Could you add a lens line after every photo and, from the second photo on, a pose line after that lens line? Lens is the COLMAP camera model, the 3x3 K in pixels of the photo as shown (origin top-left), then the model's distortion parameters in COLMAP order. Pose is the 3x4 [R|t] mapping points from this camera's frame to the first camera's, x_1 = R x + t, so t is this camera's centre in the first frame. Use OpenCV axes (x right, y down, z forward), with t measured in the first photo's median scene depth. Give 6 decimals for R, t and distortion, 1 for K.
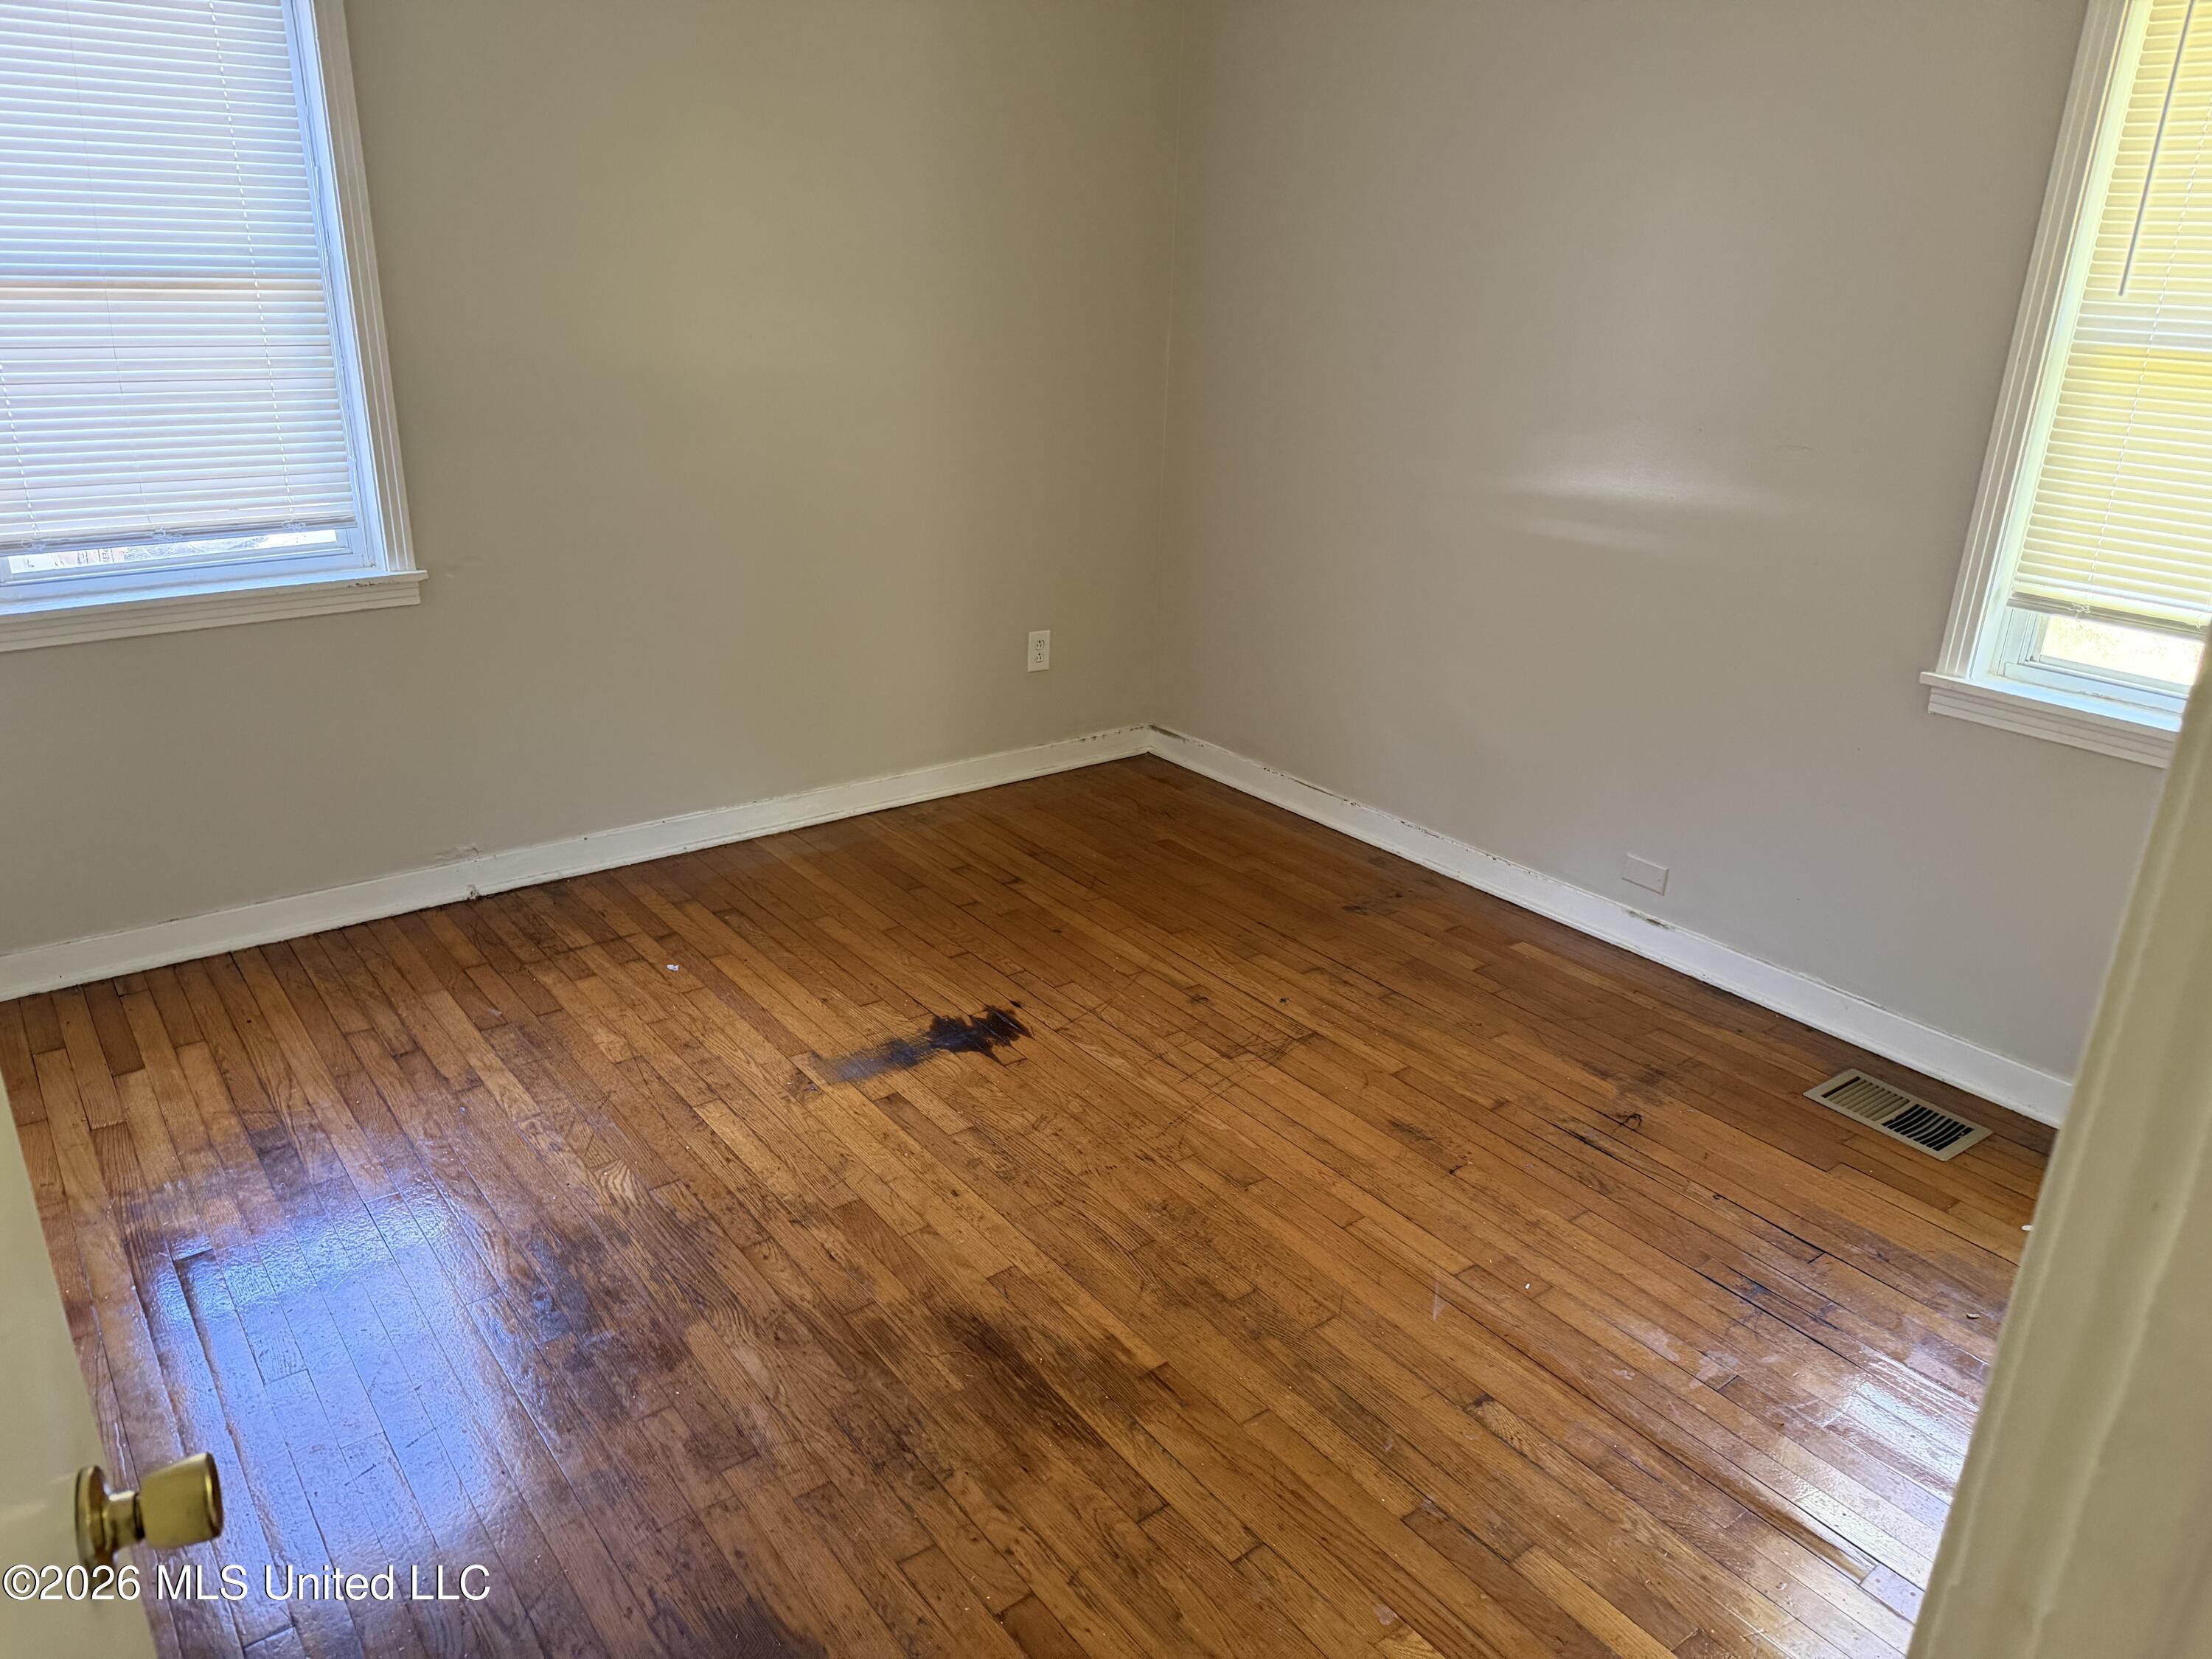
lens RADIAL K [[1566.6, 0, 1126.7], [0, 1566.6, 821.2], [0, 0, 1]] dist [0.020401, -0.009400]
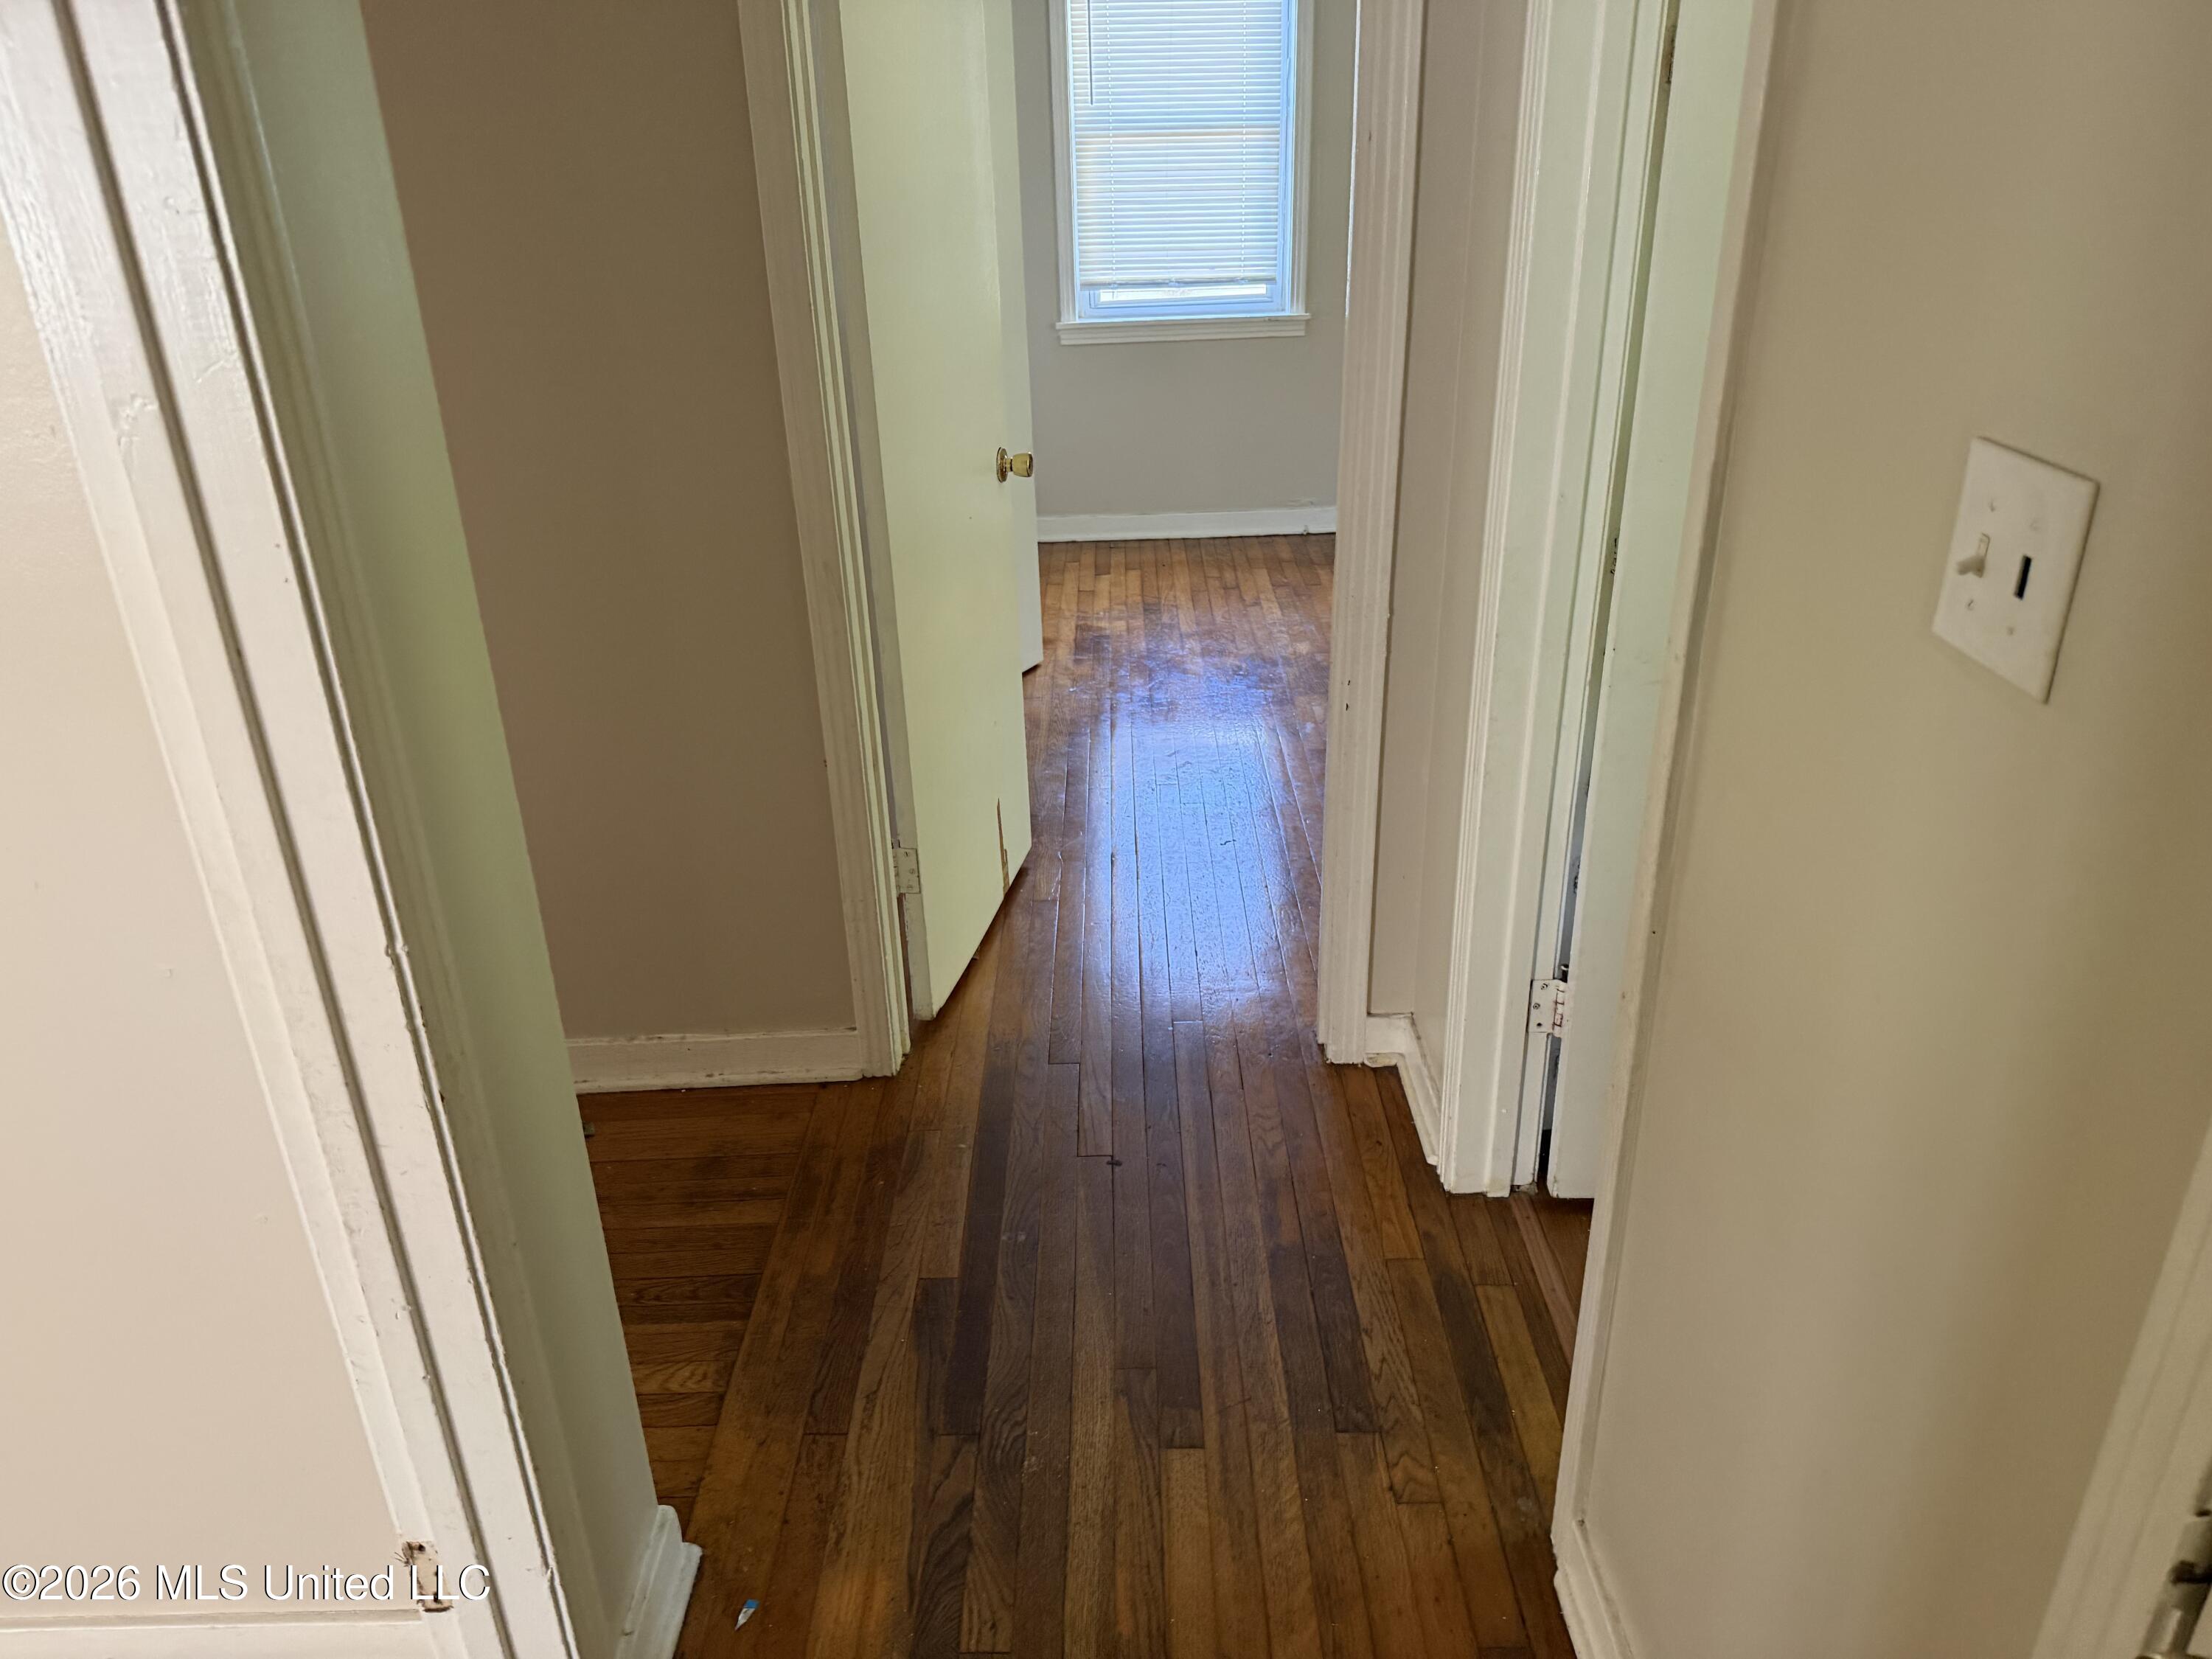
lens RADIAL K [[1566.6, 0, 1102.5], [0, 1566.6, 844.4], [0, 0, 1]] dist [0.020401, -0.009400]
pose [[0.789472, 0.220365, -0.572864, 0.484274], [-0.169033, 0.975295, 0.142222, 0.202043], [0.590053, -0.015447, 0.807217, -0.484581]]
